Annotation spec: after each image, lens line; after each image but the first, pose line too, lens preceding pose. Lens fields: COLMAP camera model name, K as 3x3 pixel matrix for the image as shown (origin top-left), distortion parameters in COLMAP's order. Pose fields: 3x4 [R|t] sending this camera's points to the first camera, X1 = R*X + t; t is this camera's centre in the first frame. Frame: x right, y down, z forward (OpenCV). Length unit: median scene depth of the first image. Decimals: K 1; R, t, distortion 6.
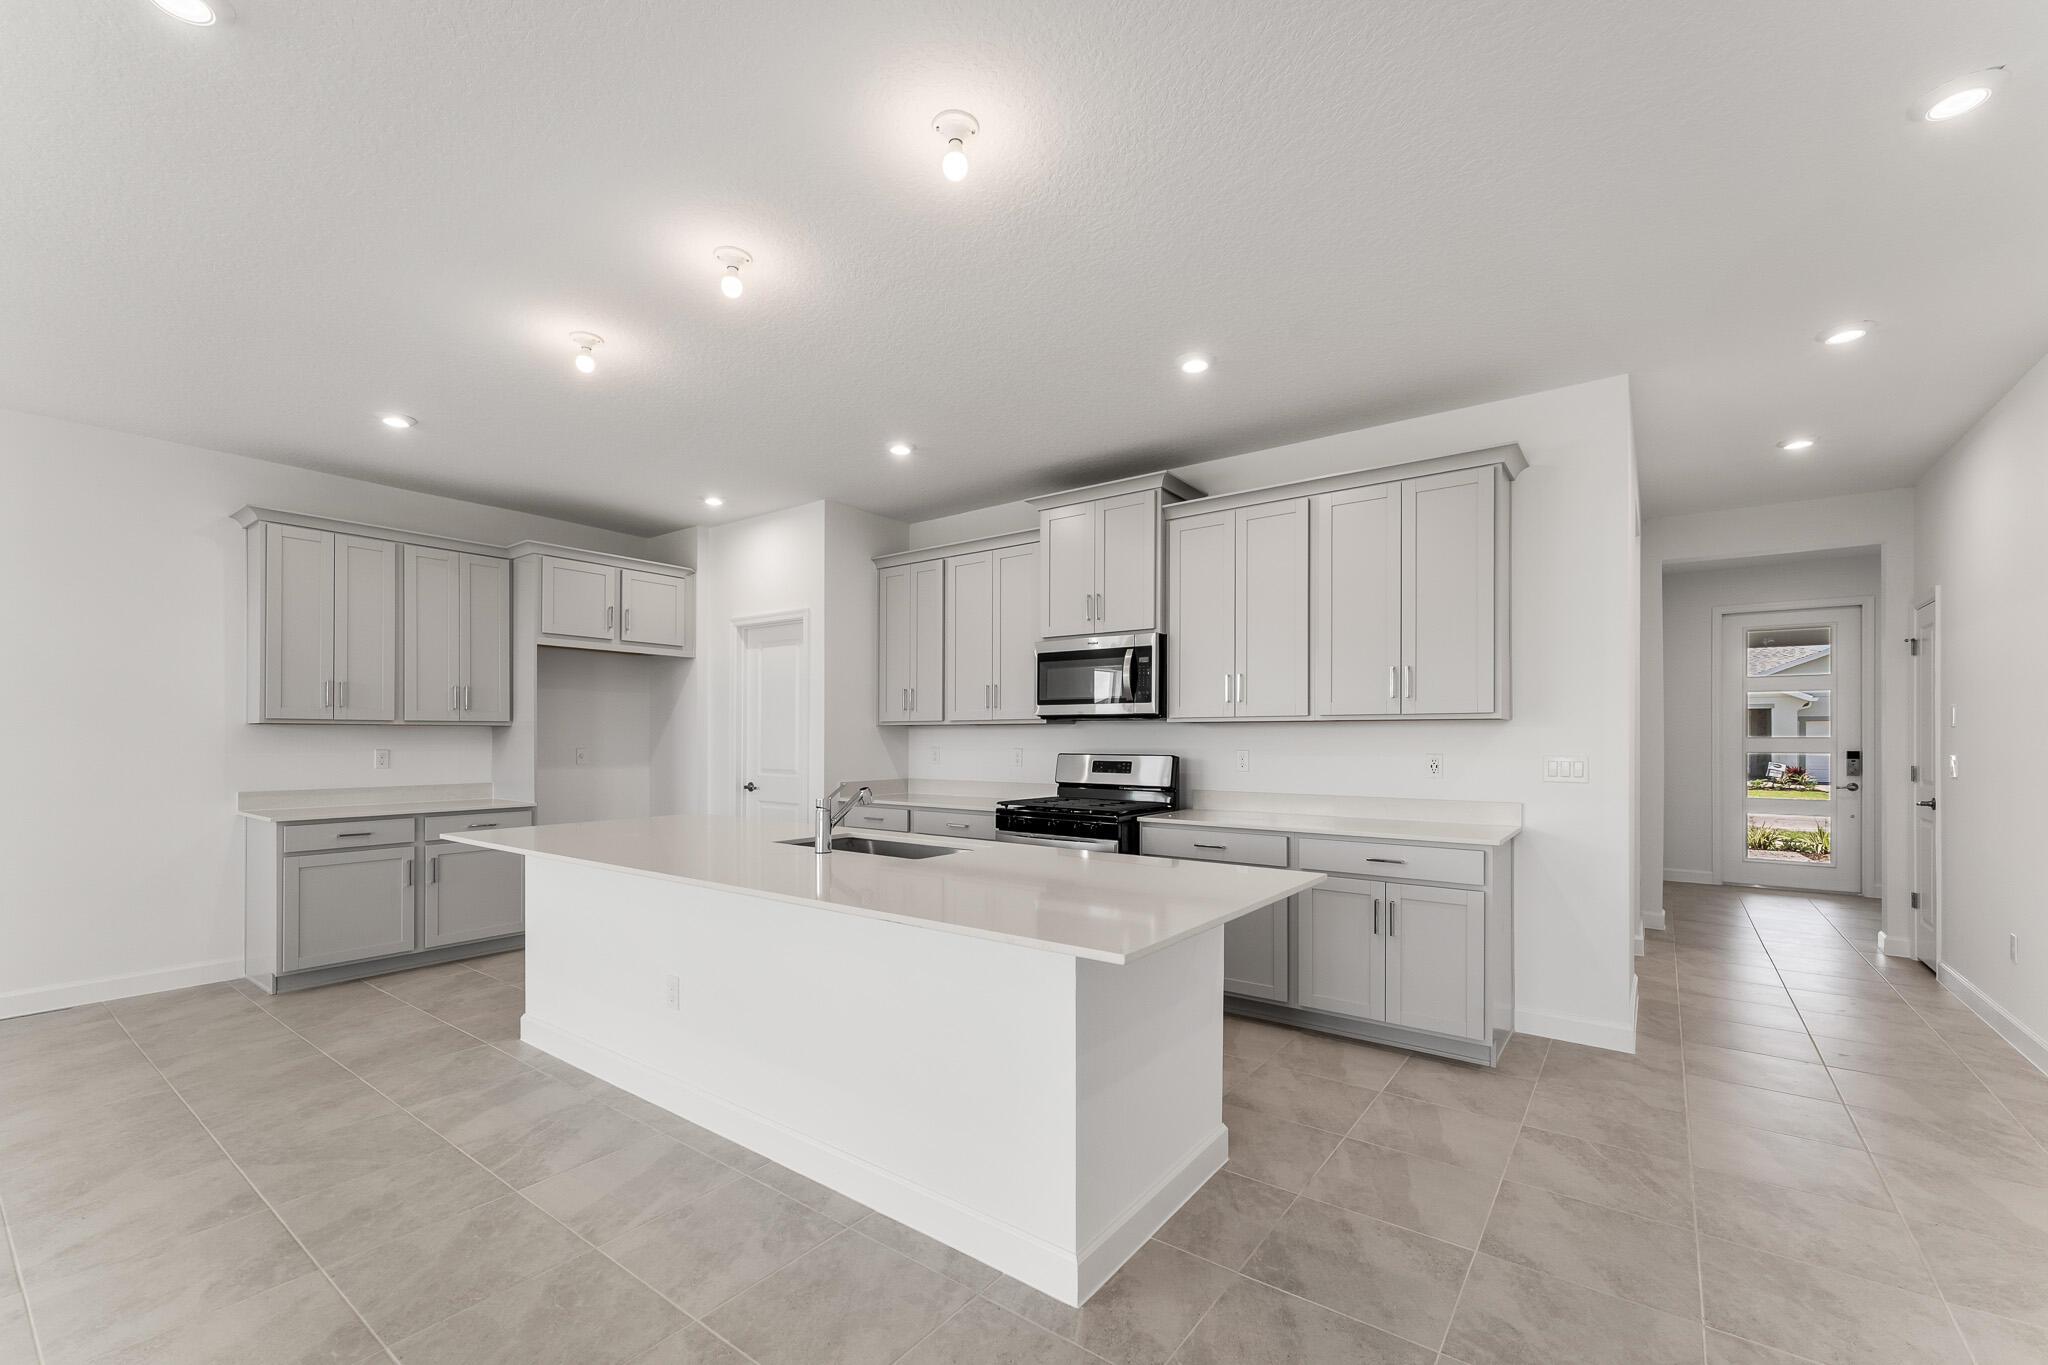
lens RADIAL K [[842.8, 0, 1003.2], [0, 842.8, 735.6], [0, 0, 1]] dist [0.001014, 0.000409]
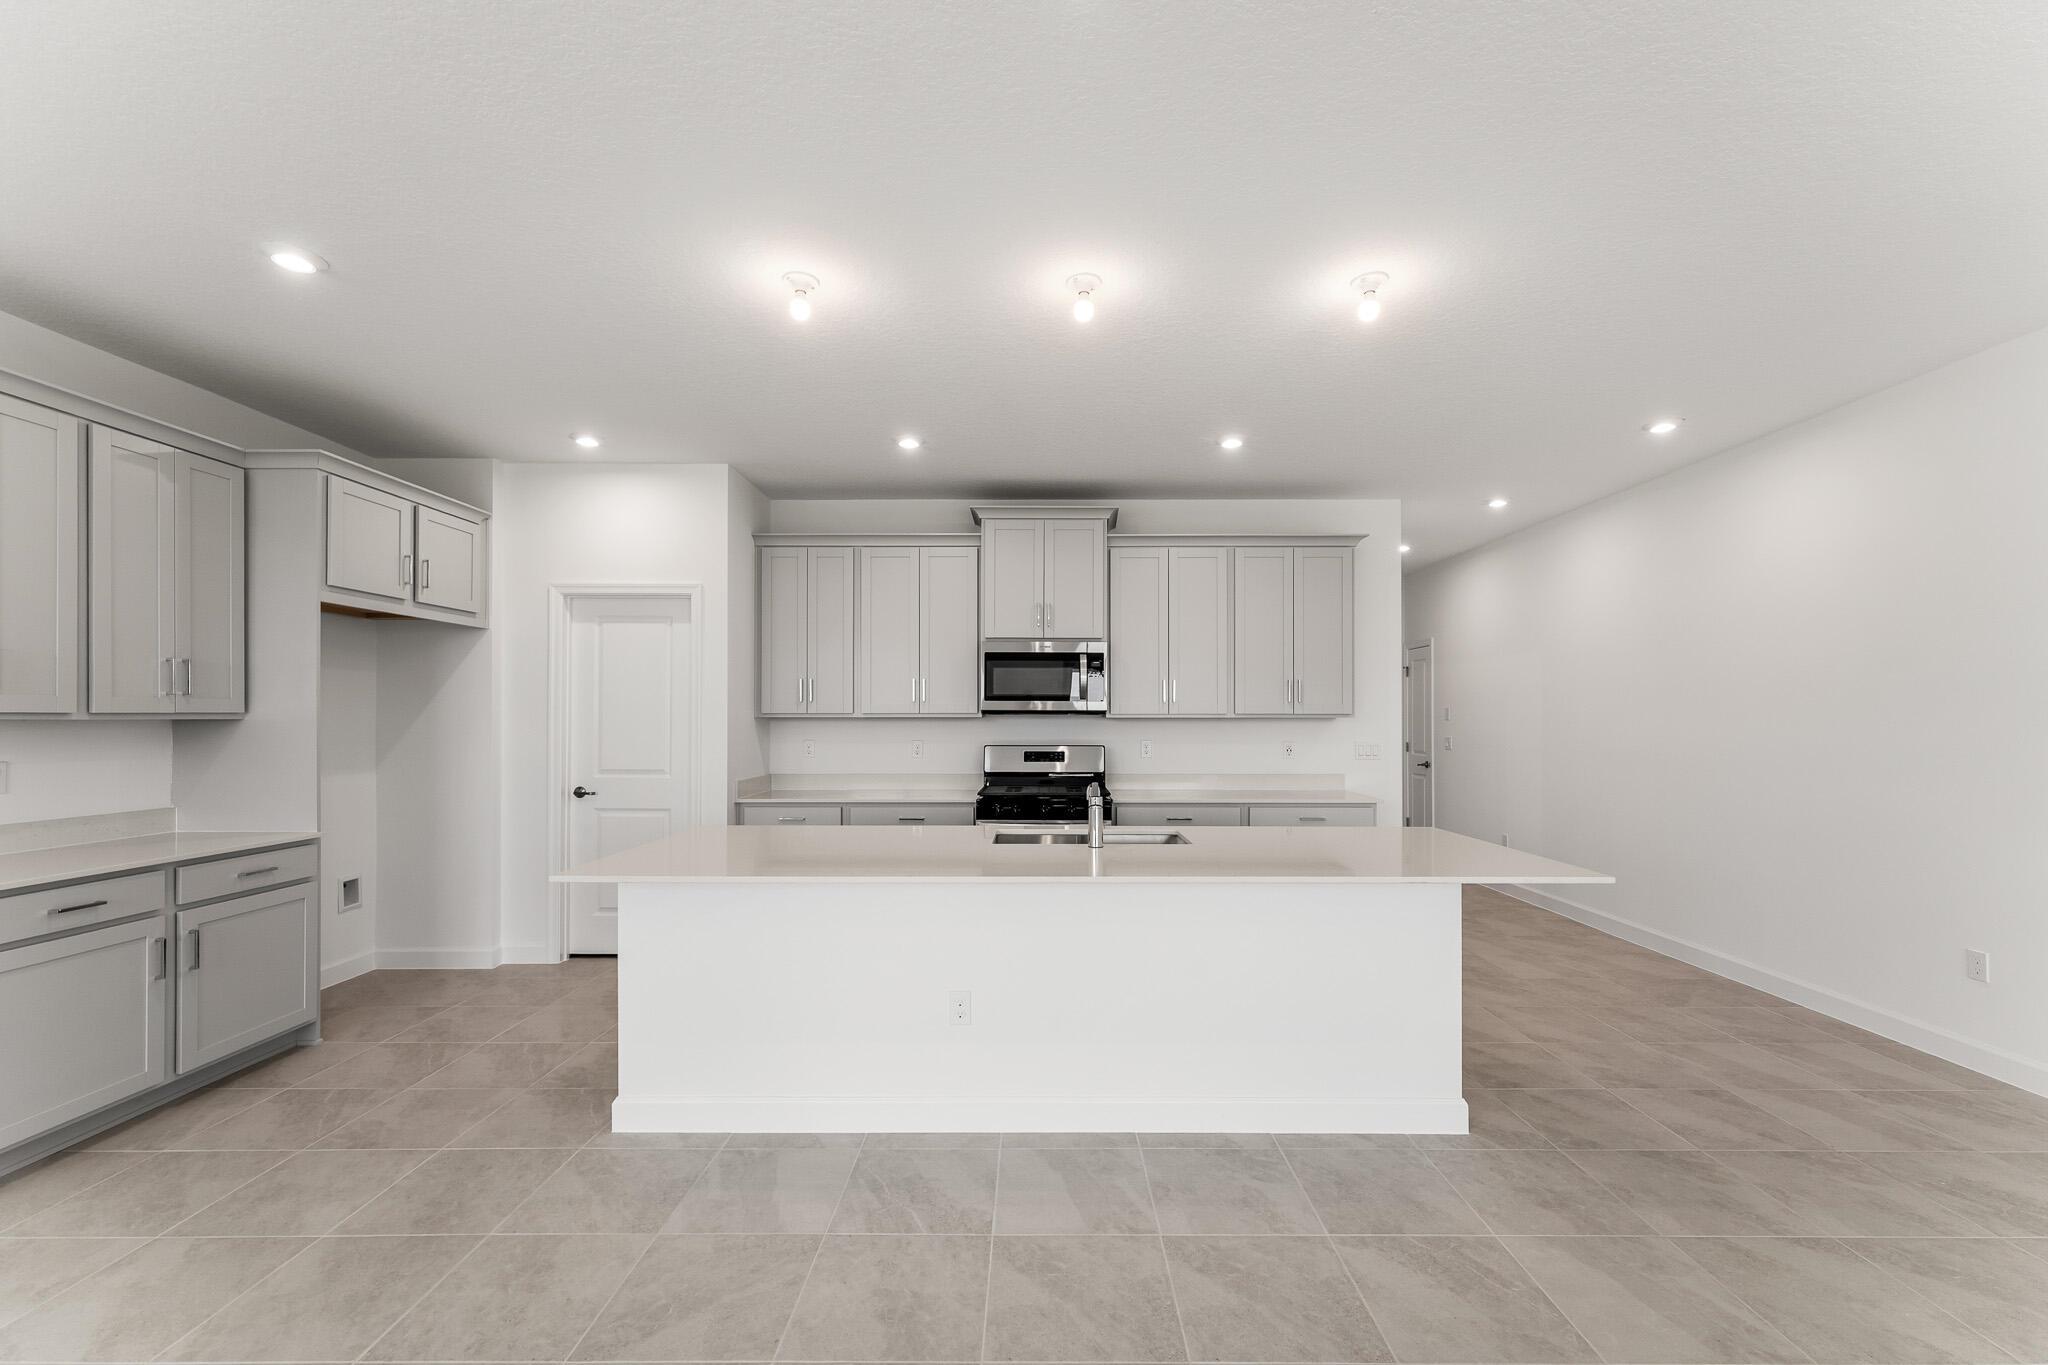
lens RADIAL K [[842.8, 0, 1019.0], [0, 842.8, 715.8], [0, 0, 1]] dist [0.001014, 0.000409]
pose [[0.801797, 0.000423, 0.597596, -0.564458], [-0.000895, 0.999999, 0.000494, -0.017588], [-0.597596, -0.000930, 0.801797, 0.119384]]
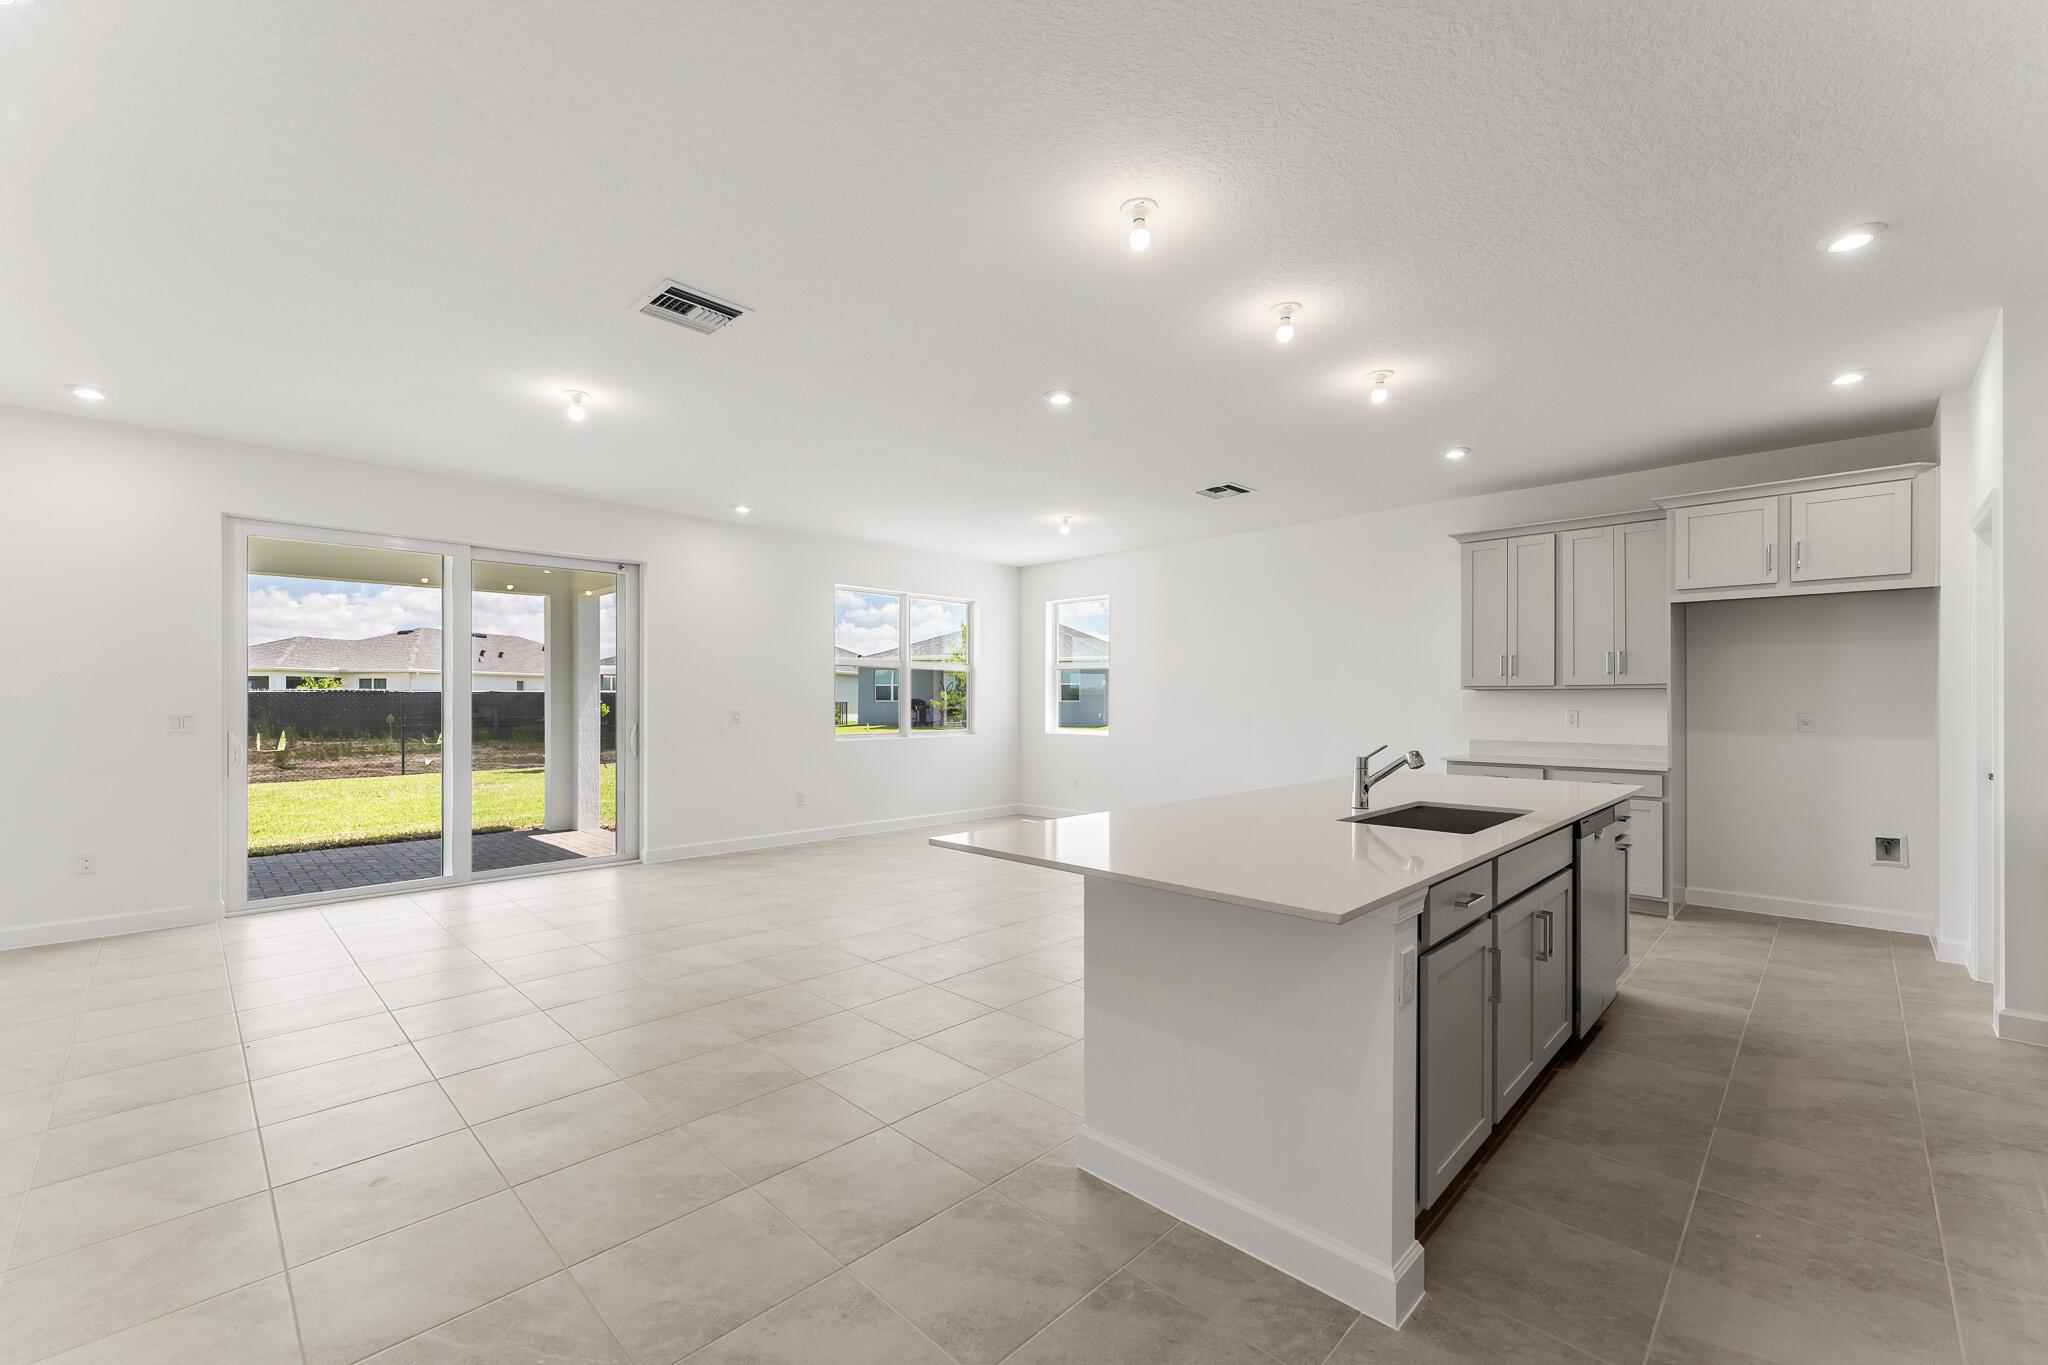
lens RADIAL K [[842.8, 0, 1037.8], [0, 842.8, 691.2], [0, 0, 1]] dist [0.001014, 0.000409]
pose [[-0.102987, -0.010085, -0.994632, 0.523823], [-0.003117, 0.999947, -0.009816, 0.003892], [0.994678, 0.002089, -0.103013, 0.428877]]
